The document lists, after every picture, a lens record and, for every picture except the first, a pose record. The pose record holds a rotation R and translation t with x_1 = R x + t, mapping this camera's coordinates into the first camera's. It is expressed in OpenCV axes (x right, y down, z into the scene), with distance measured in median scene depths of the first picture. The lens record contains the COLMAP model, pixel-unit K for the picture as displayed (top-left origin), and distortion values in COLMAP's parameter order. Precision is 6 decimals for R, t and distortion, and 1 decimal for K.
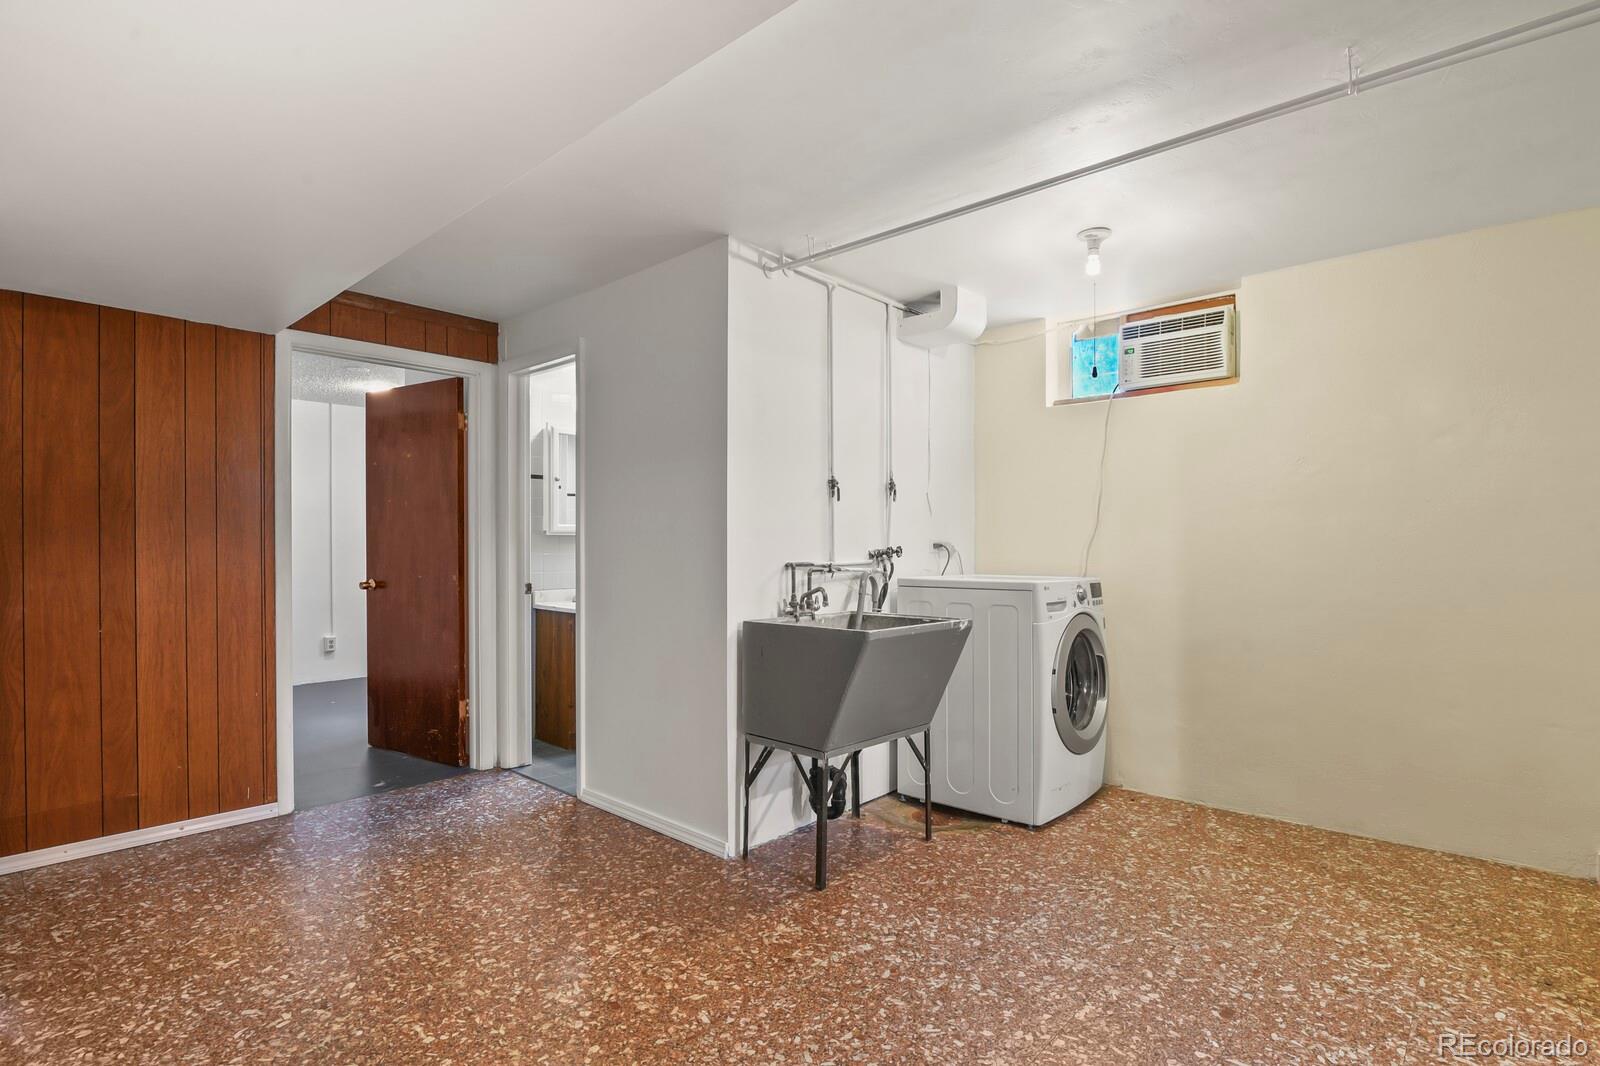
lens RADIAL K [[781.1, 0, 798.3], [0, 781.1, 539.4], [0, 0, 1]] dist [-0.015356, -0.001147]
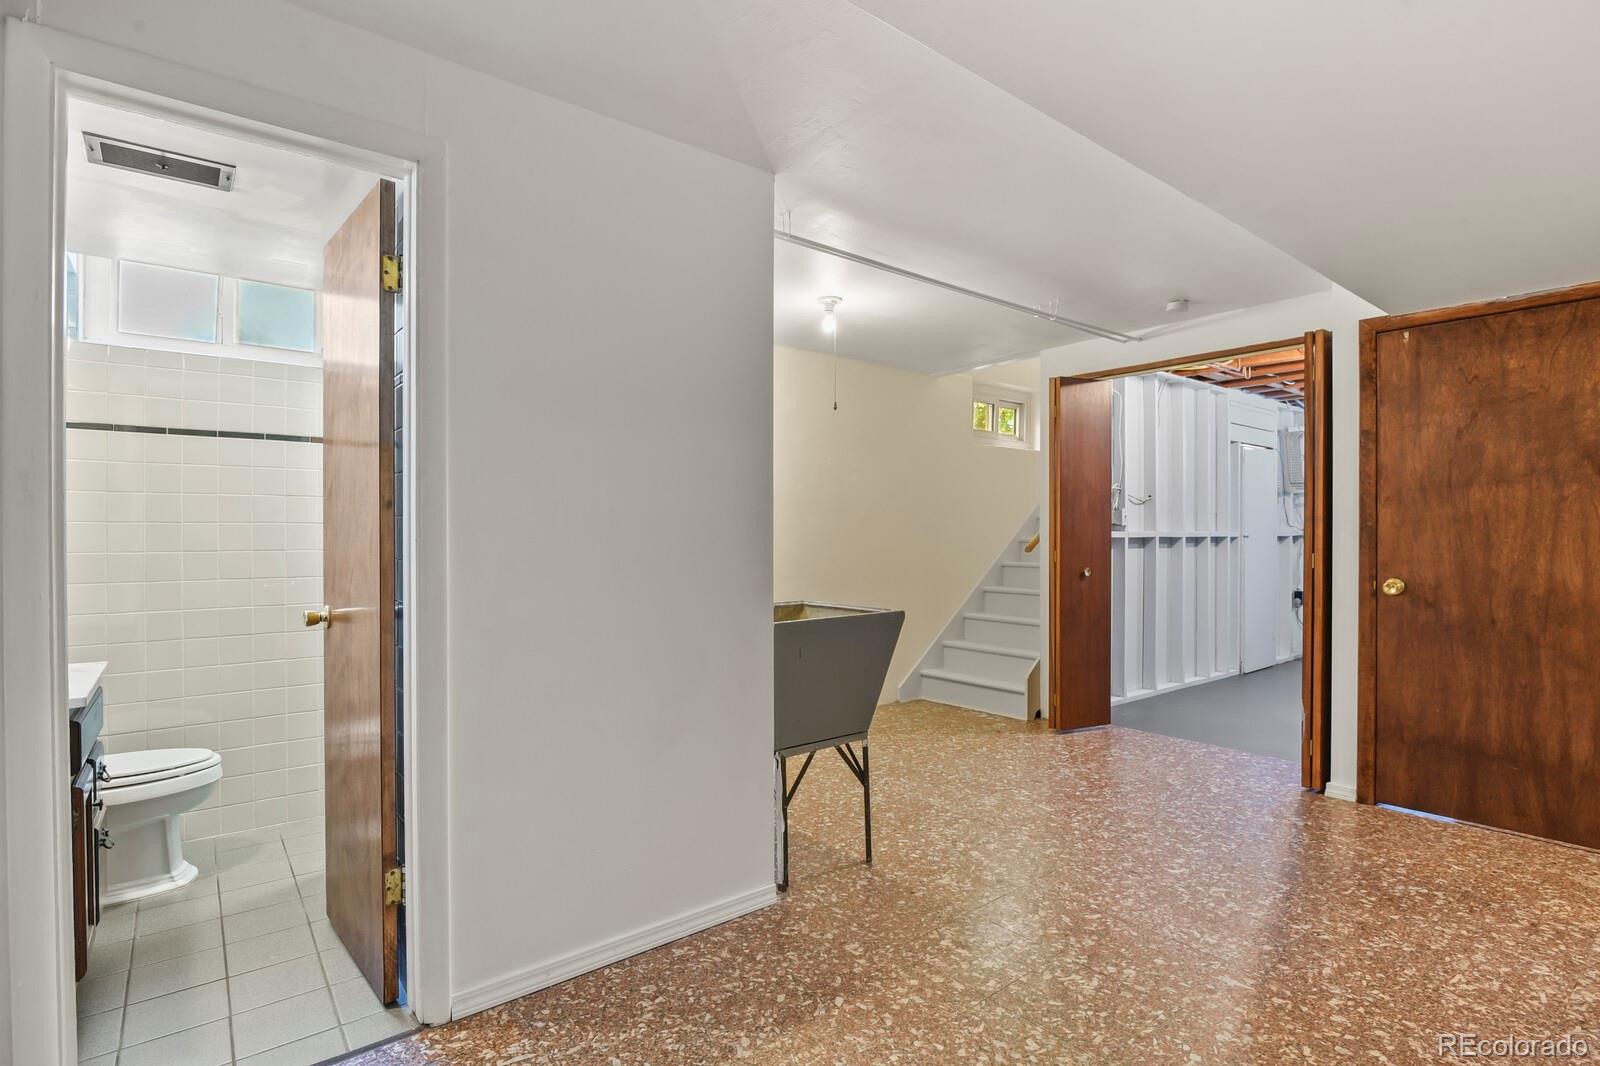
lens RADIAL K [[781.1, 0, 798.3], [0, 781.1, 539.4], [0, 0, 1]] dist [-0.015356, -0.001147]
pose [[0.164947, -0.006794, 0.986279, -1.006114], [0.005722, 0.999966, 0.005932, 0.004394], [-0.986286, 0.004665, 0.164981, 0.895412]]
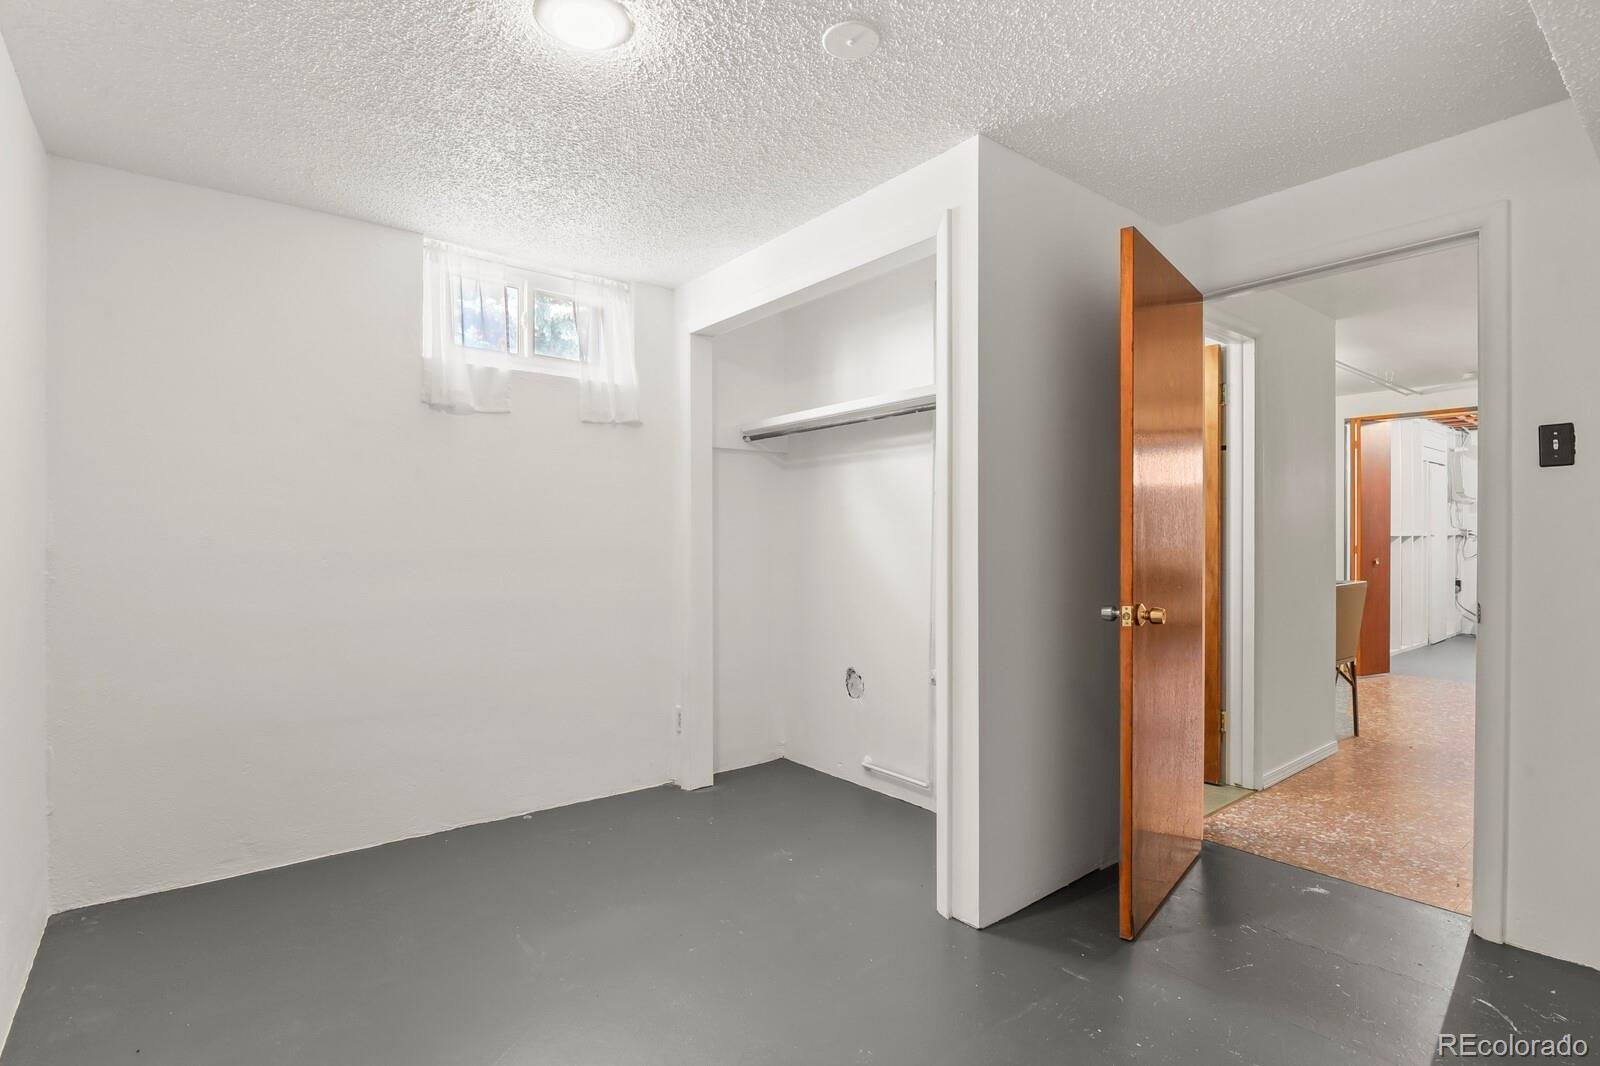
lens RADIAL K [[781.1, 0, 798.3], [0, 781.1, 539.4], [0, 0, 1]] dist [-0.015356, -0.001147]
pose [[0.165313, -0.007023, 0.986216, -1.810191], [0.005632, 0.999965, 0.006177, 0.001075], [-0.986225, 0.004533, 0.165347, 1.887125]]
